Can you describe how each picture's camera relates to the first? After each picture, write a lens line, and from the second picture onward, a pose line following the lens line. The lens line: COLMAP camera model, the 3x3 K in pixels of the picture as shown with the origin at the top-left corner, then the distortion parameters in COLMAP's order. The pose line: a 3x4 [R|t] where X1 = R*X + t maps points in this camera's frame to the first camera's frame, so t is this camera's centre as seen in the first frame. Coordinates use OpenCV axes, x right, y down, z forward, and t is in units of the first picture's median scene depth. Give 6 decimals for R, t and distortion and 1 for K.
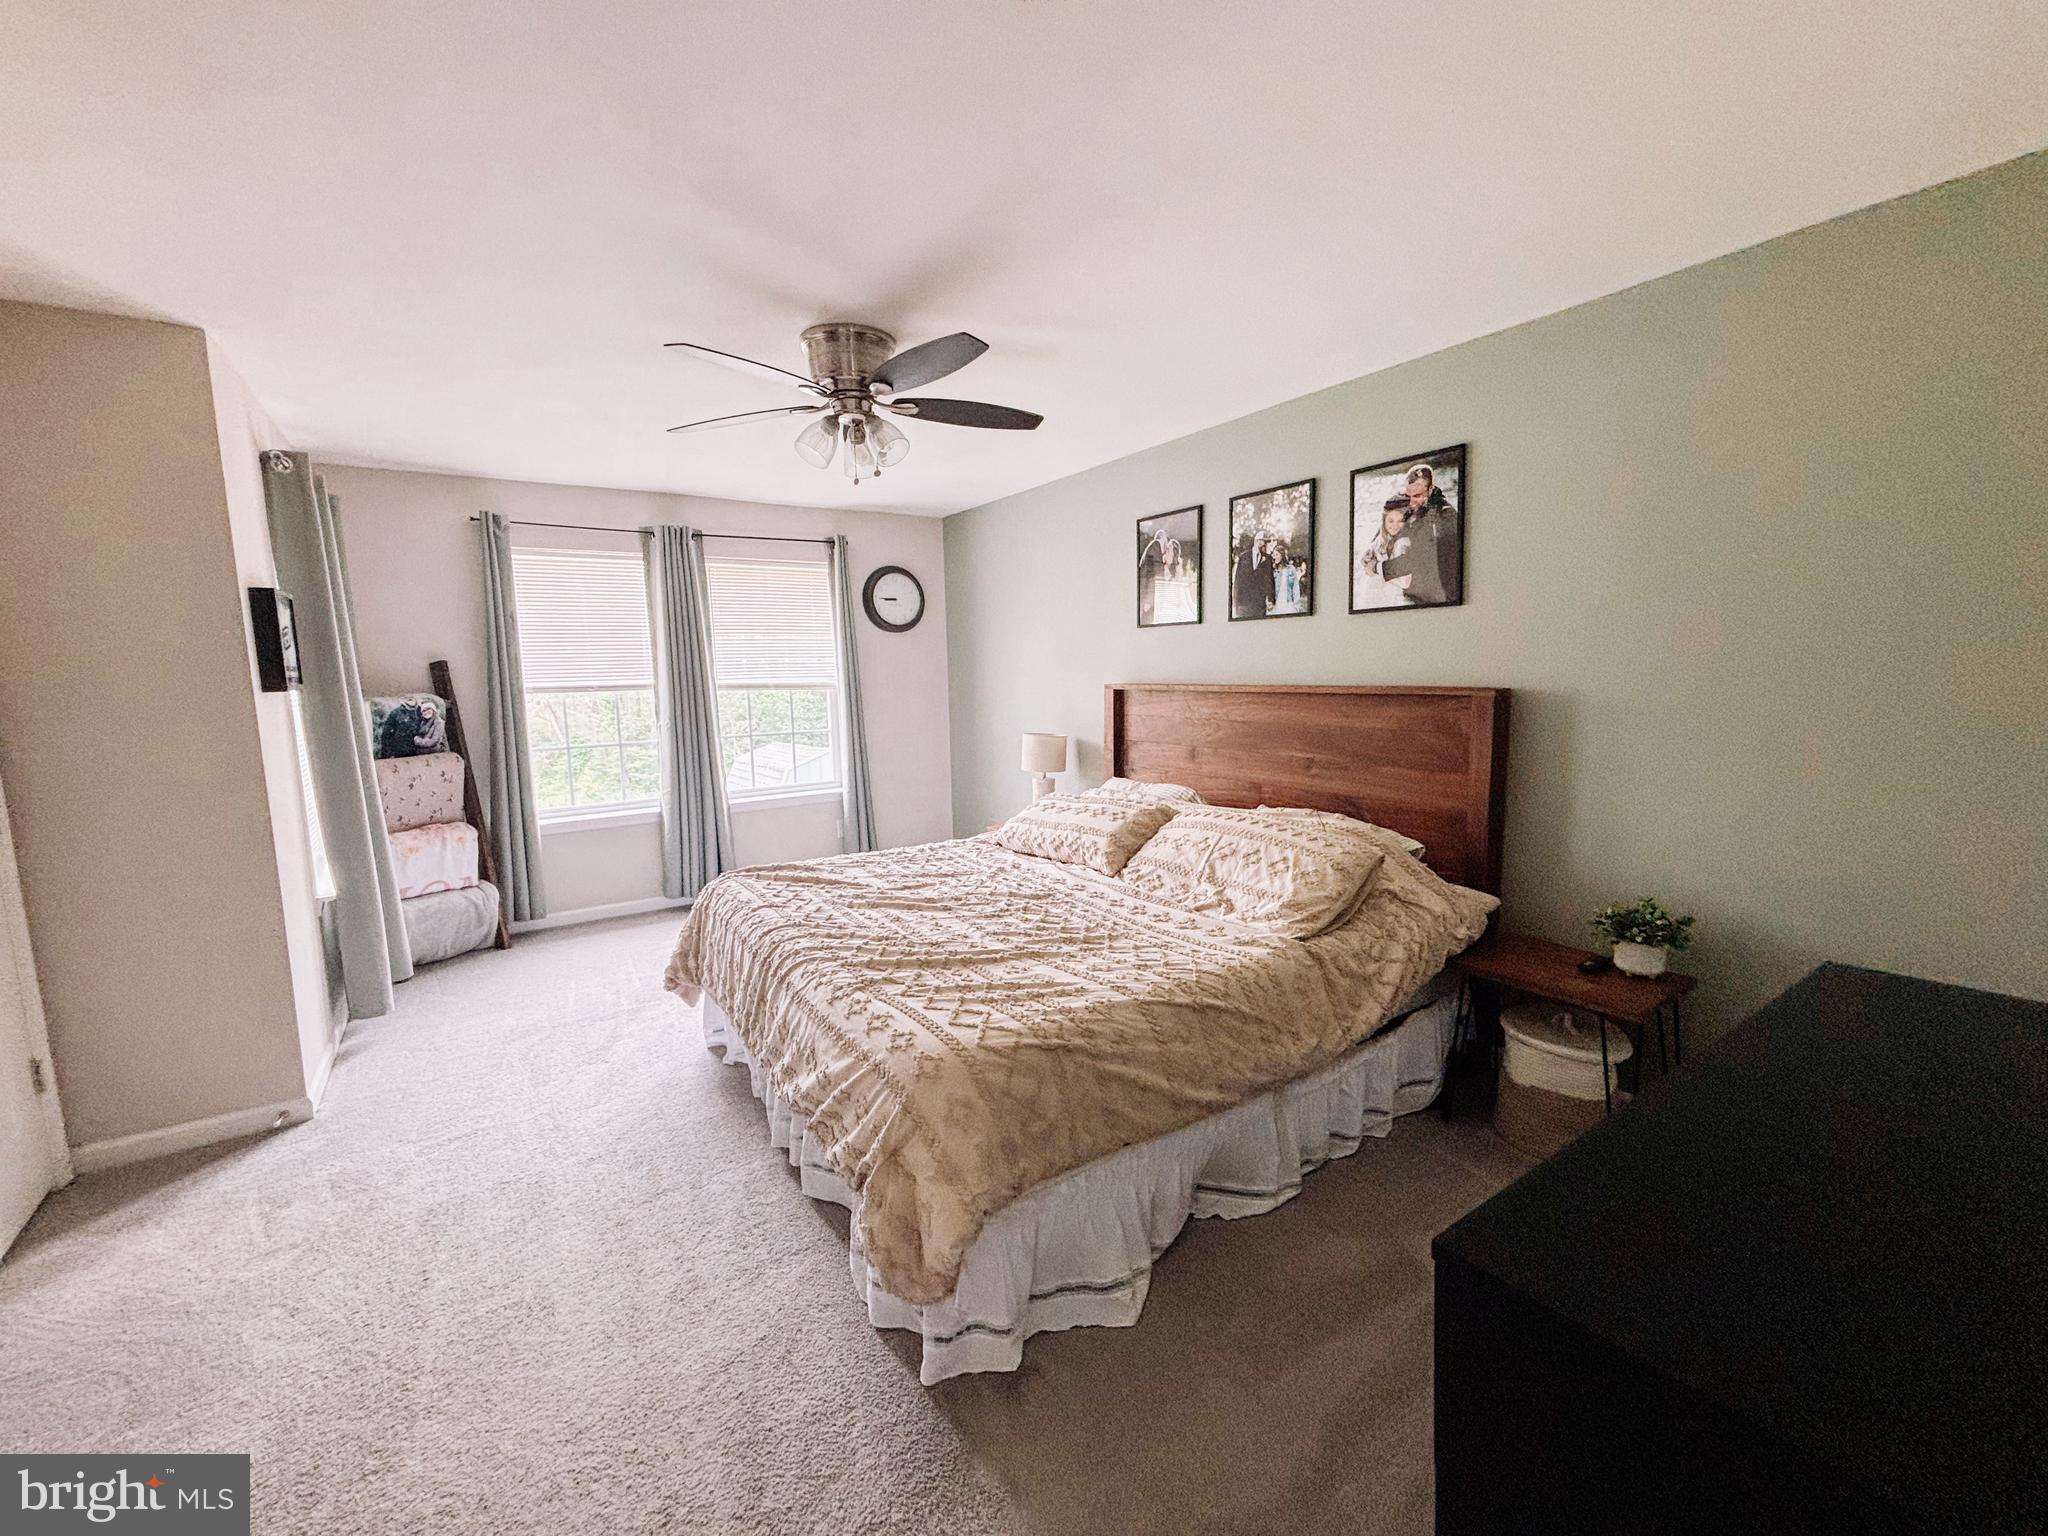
lens RADIAL K [[826.5, 0, 1020.3], [0, 826.5, 758.7], [0, 0, 1]] dist [0.009704, -0.000159]
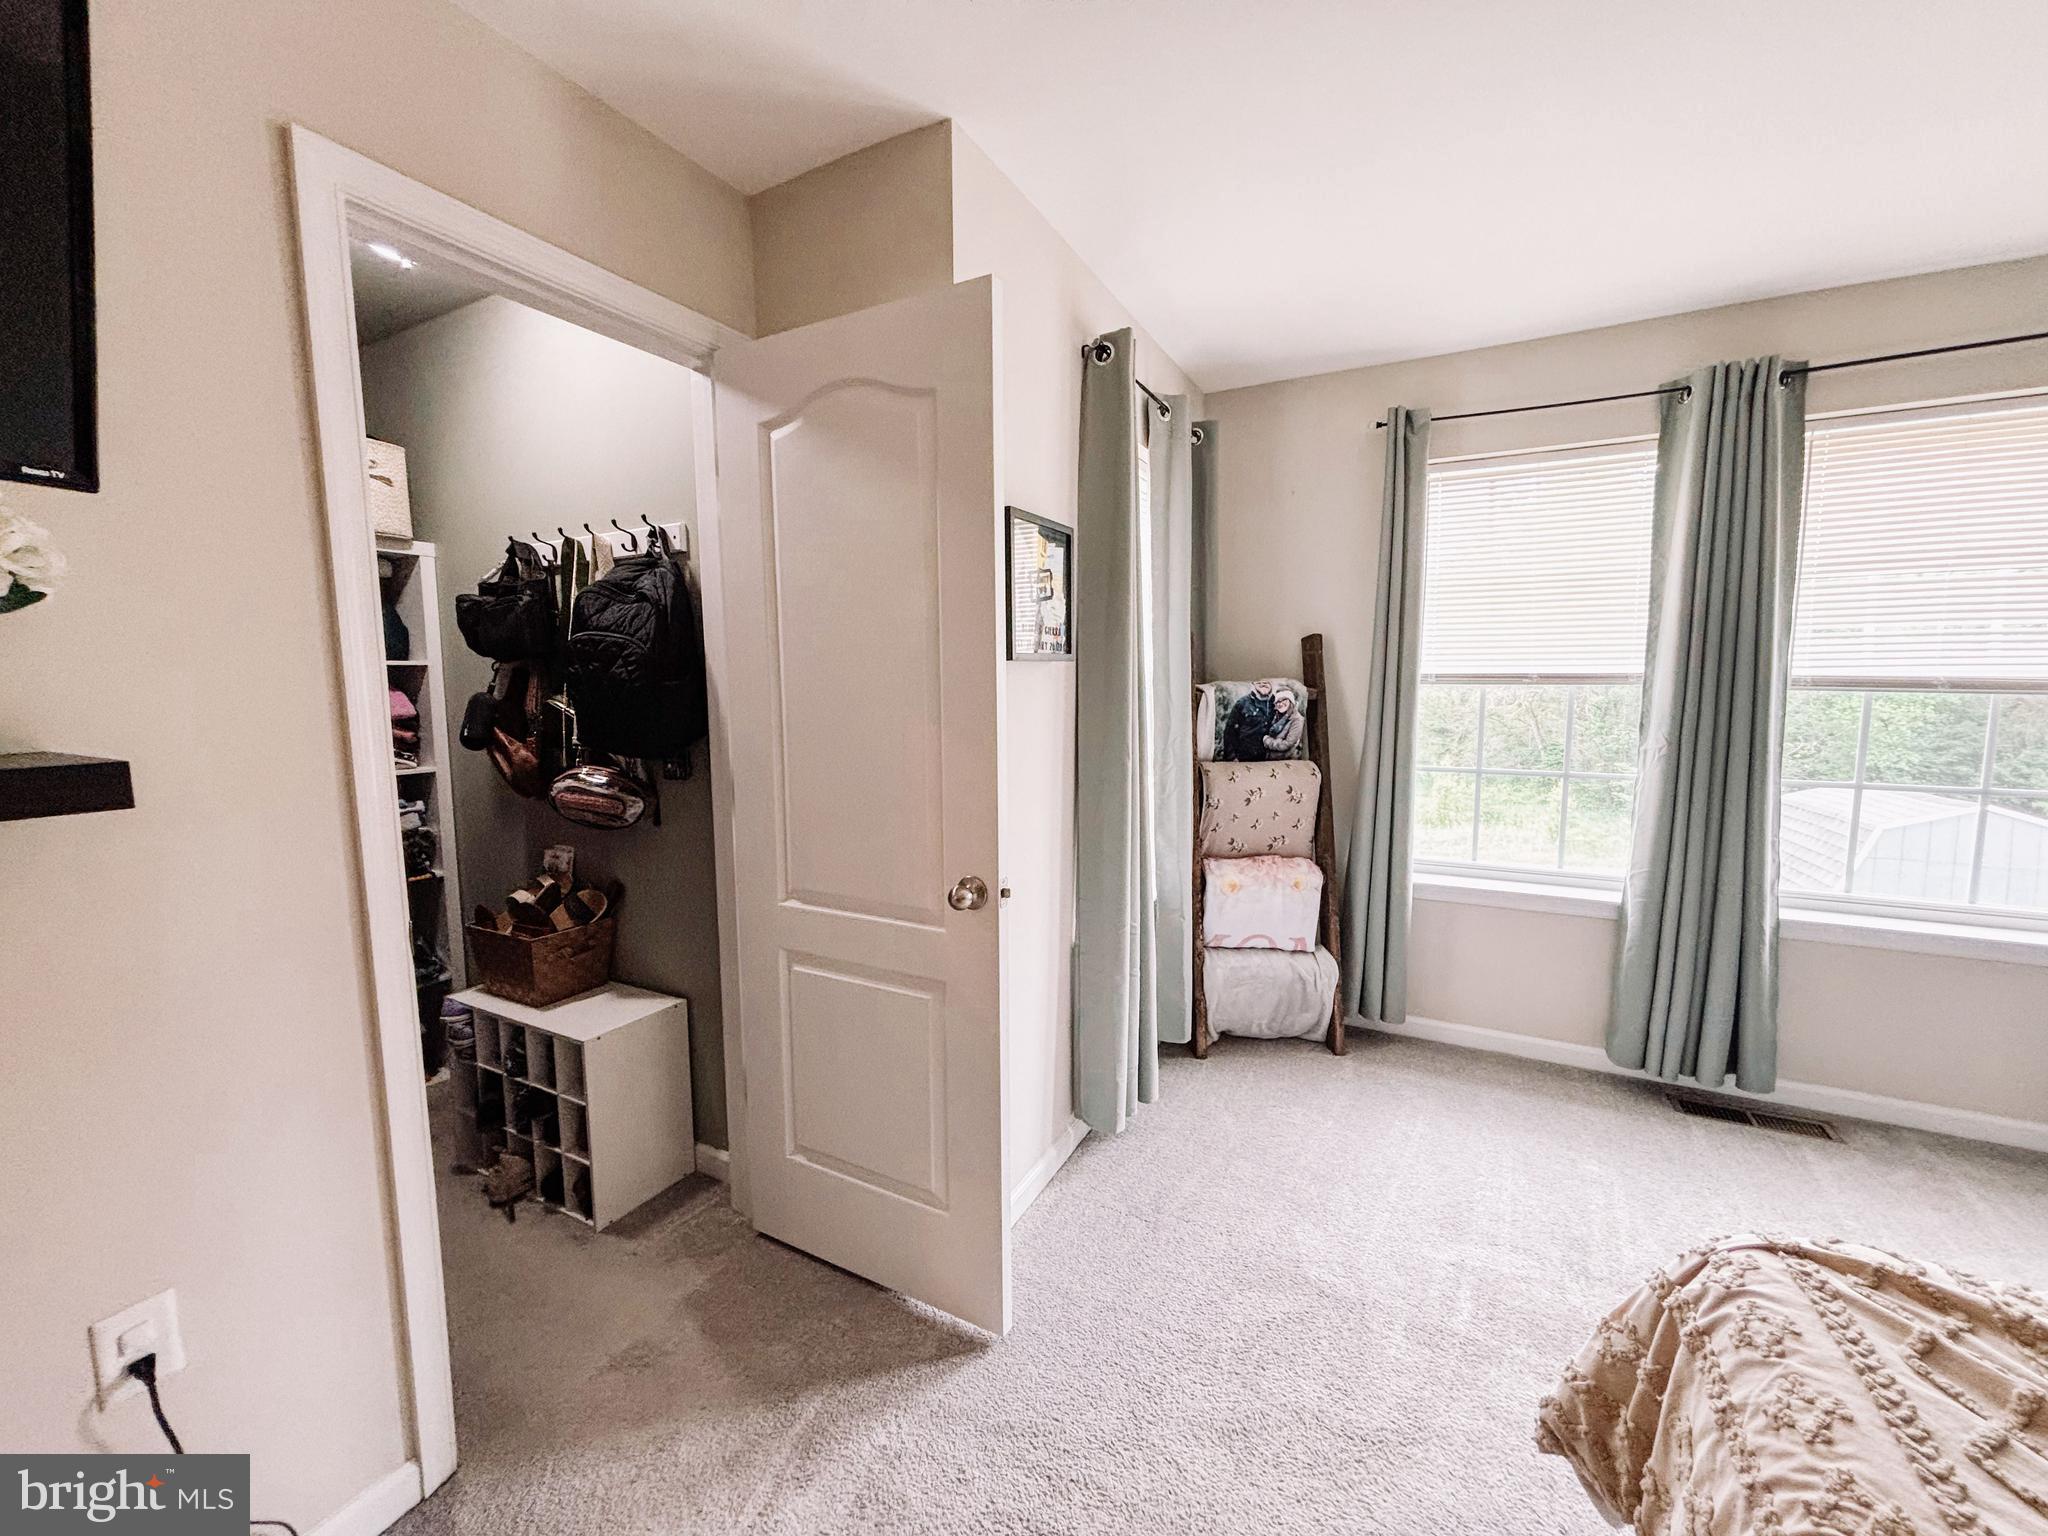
lens RADIAL K [[826.5, 0, 1020.3], [0, 826.5, 758.7], [0, 0, 1]] dist [0.009704, -0.000159]
pose [[0.478374, 0.107058, -0.871606, -0.179317], [-0.109156, 0.992092, 0.061948, -0.027302], [0.871346, 0.065507, 0.486277, 0.435981]]
